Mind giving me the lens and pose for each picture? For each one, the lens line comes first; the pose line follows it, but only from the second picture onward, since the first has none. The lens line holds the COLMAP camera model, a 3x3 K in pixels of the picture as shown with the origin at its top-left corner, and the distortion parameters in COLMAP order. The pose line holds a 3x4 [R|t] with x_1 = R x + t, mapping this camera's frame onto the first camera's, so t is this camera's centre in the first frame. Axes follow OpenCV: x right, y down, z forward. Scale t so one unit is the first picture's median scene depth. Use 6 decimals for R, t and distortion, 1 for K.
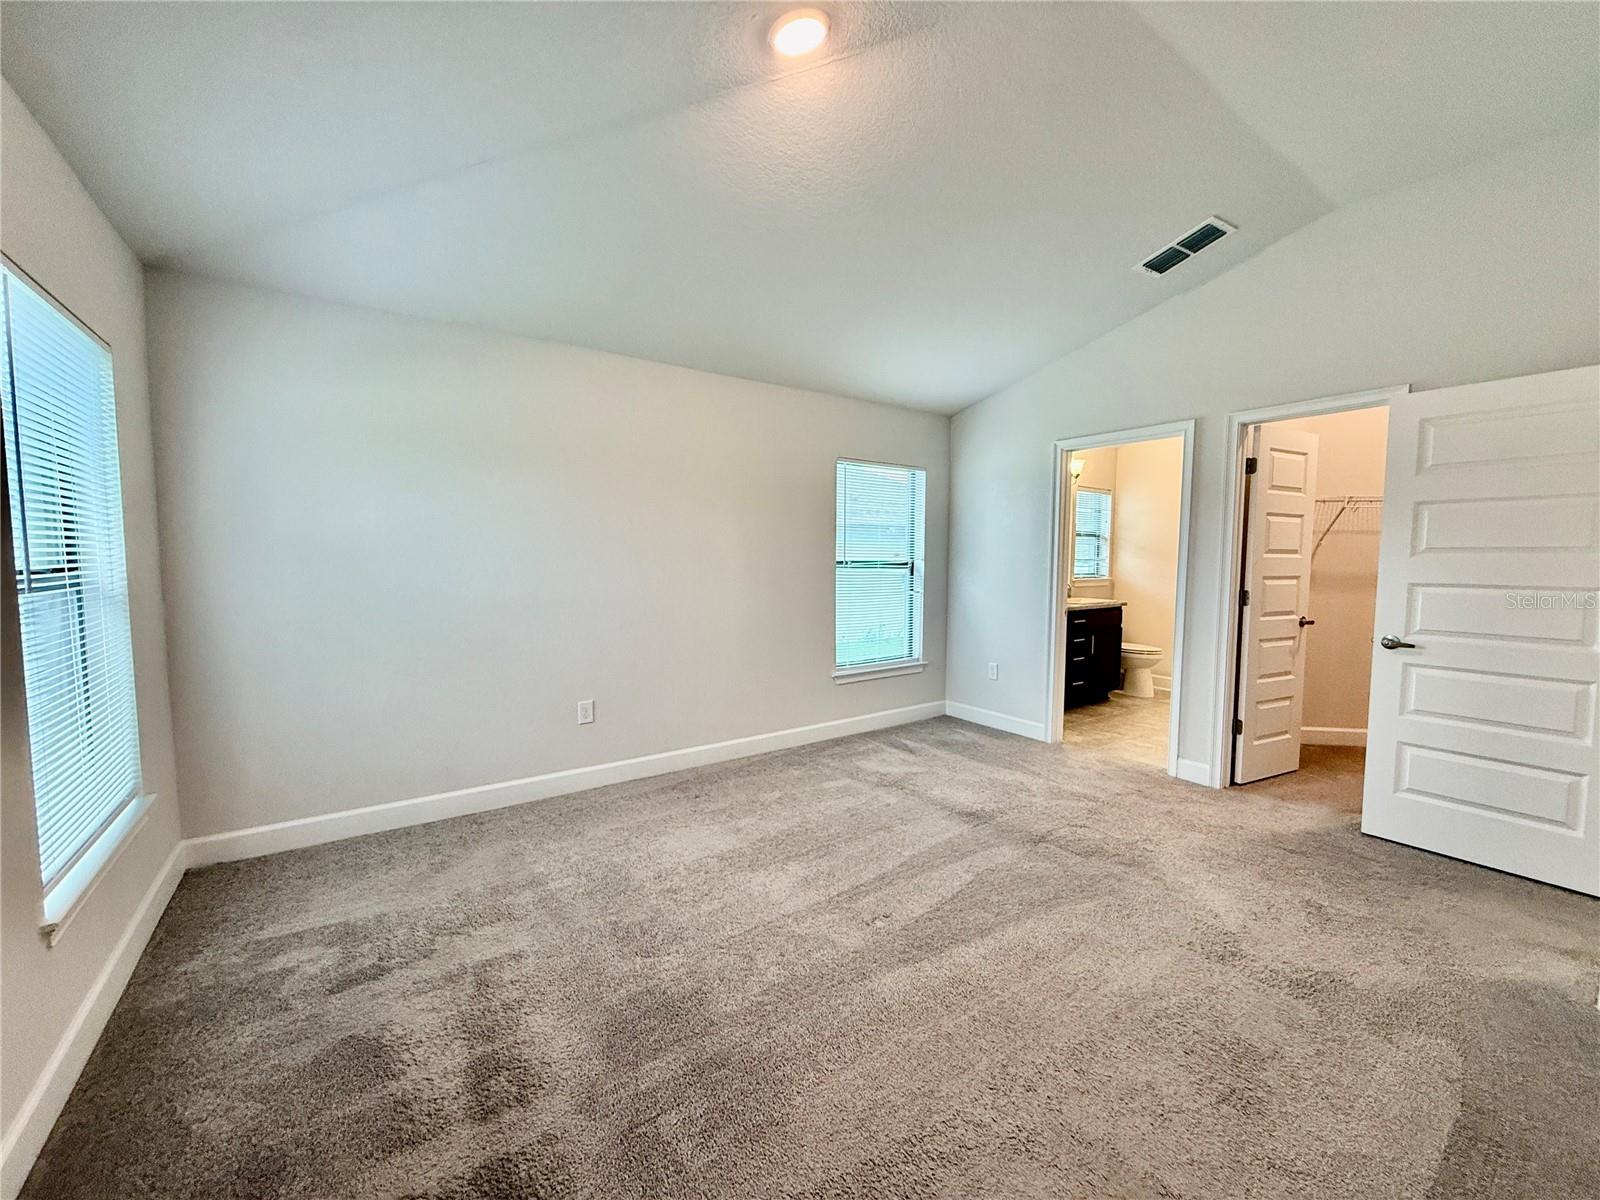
lens RADIAL K [[635.0, 0, 799.8], [0, 635.0, 596.4], [0, 0, 1]] dist [-0.003725, 0.000859]
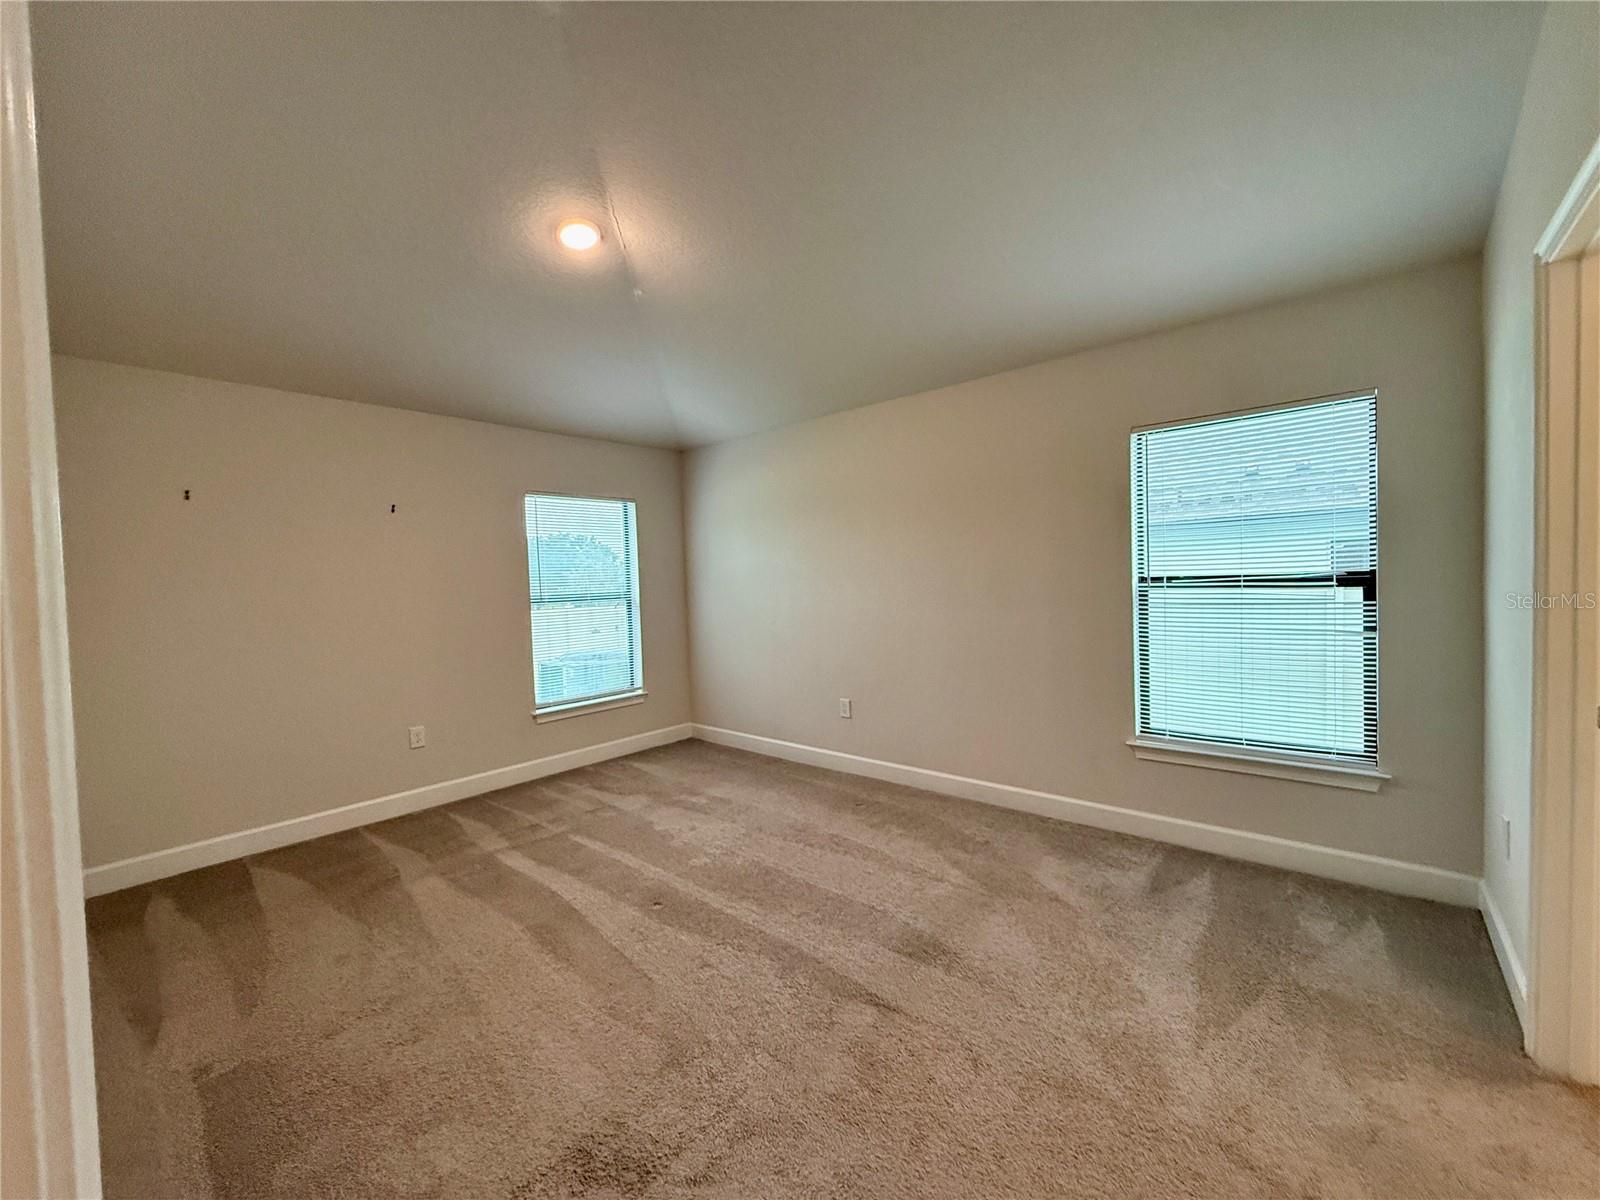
lens RADIAL K [[635.0, 0, 798.6], [0, 635.0, 600.0], [0, 0, 1]] dist [-0.003725, 0.000859]
pose [[0.229897, 0.018277, -0.973043, 0.719676], [-0.029937, 0.999483, 0.011701, -0.032345], [0.972754, 0.026440, 0.230325, 0.546073]]
